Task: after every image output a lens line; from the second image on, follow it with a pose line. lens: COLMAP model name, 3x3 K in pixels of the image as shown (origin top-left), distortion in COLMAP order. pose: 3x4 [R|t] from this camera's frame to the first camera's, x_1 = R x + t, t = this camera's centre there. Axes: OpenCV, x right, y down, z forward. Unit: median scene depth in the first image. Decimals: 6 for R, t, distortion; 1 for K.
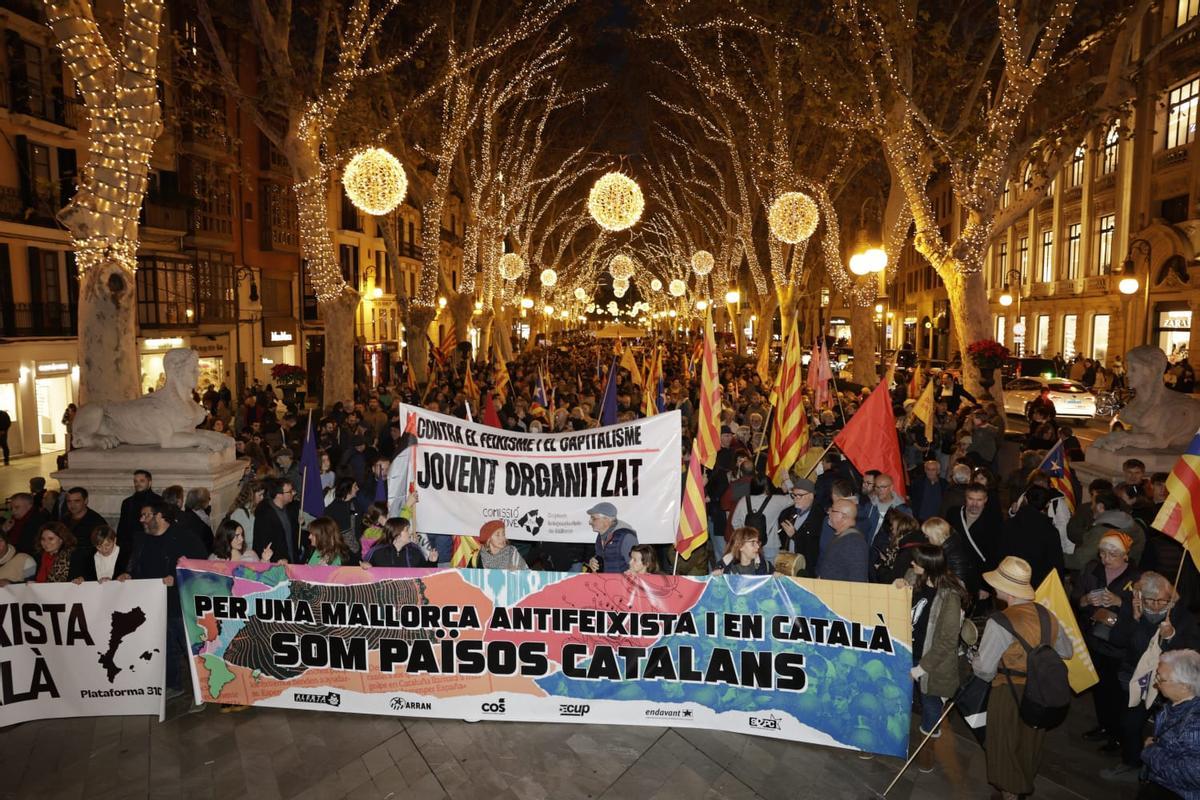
lens RADIAL K [[970.8, 0, 624.4], [0, 970.8, 365.1], [0, 0, 1]] dist [-0.057862, 0.167719]
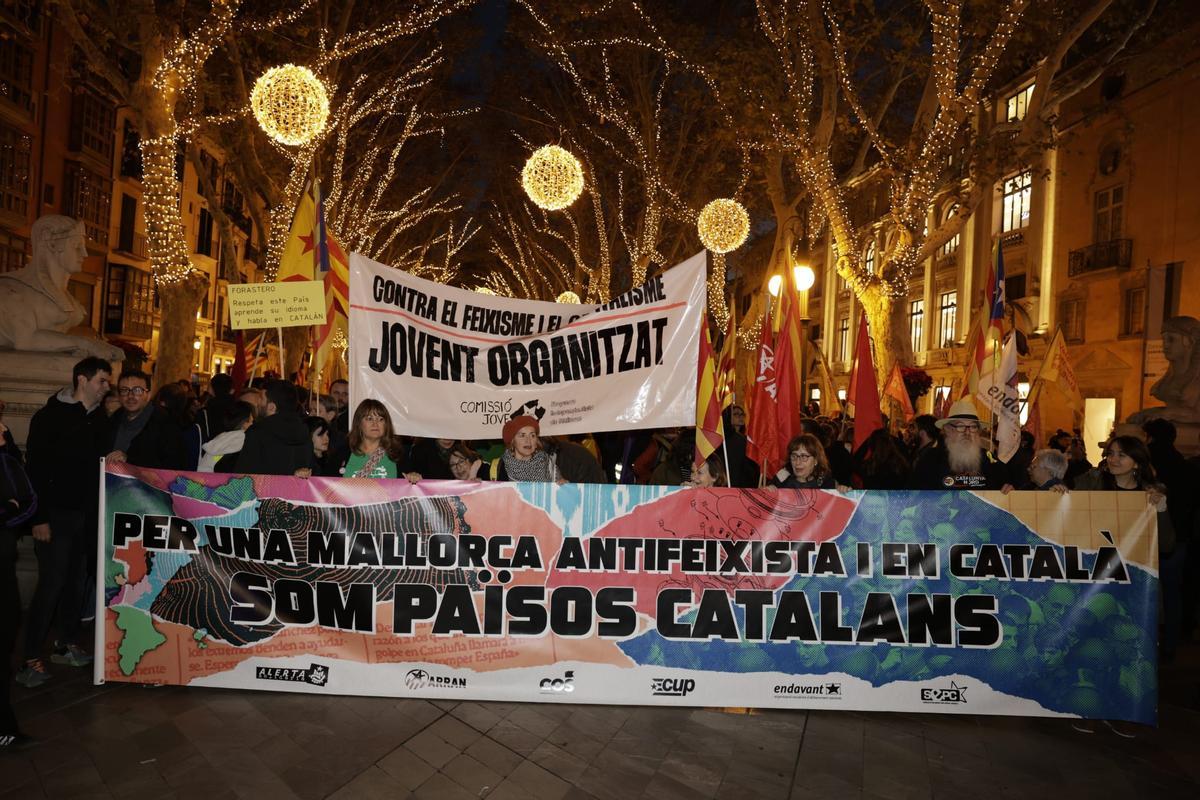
lens RADIAL K [[970.0, 0, 623.5], [0, 970.0, 363.4], [0, 0, 1]] dist [-0.060532, 0.174489]
pose [[0.974103, 0.065867, 0.216297, -0.127829], [-0.043288, 0.993260, -0.107522, 0.096731], [-0.221921, 0.095374, 0.970389, 0.137749]]
